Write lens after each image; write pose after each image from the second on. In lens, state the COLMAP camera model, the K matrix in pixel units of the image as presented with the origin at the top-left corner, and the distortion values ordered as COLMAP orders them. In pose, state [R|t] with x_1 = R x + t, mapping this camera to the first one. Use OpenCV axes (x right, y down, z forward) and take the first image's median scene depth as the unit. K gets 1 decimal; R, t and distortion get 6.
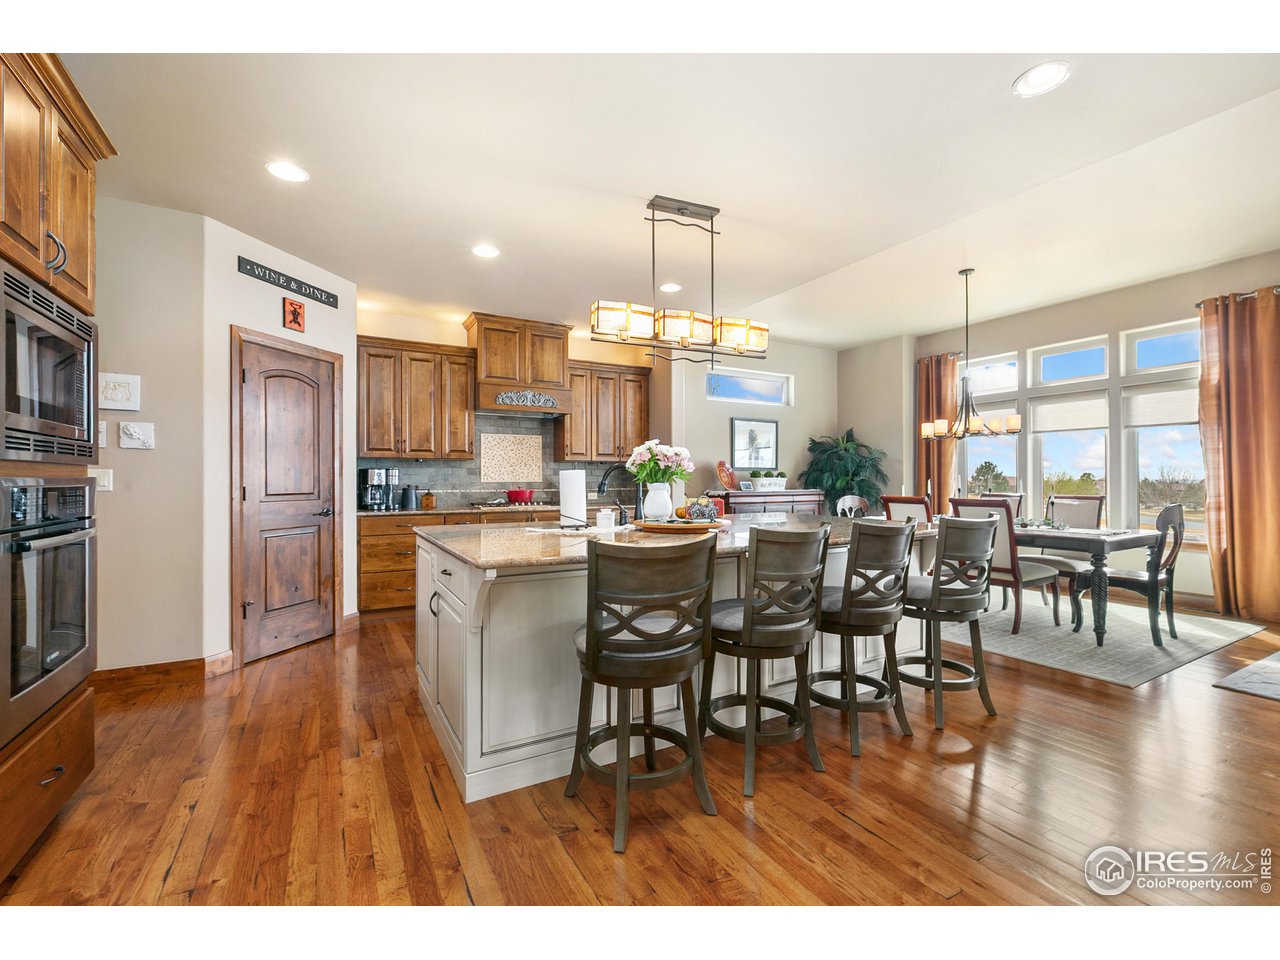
lens RADIAL K [[553.2, 0, 642.3], [0, 553.2, 478.1], [0, 0, 1]] dist [-0.004408, -0.000210]
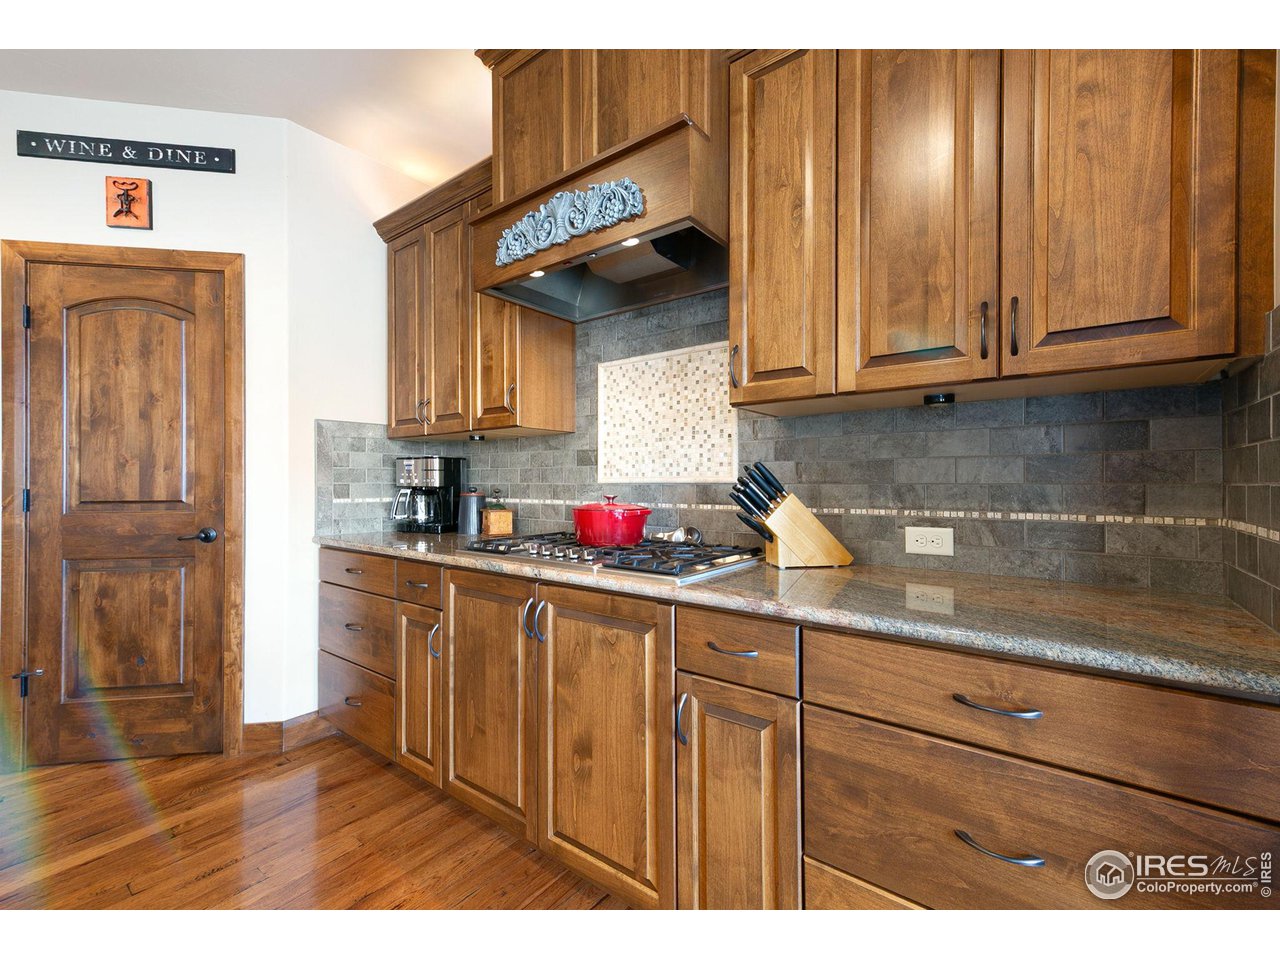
lens RADIAL K [[553.2, 0, 642.6], [0, 553.2, 480.7], [0, 0, 1]] dist [-0.004408, -0.000210]
pose [[0.413492, -0.006492, -0.910485, 0.133462], [0.003547, 0.999978, -0.005520, 0.011369], [0.910501, -0.000947, 0.413506, 1.202214]]
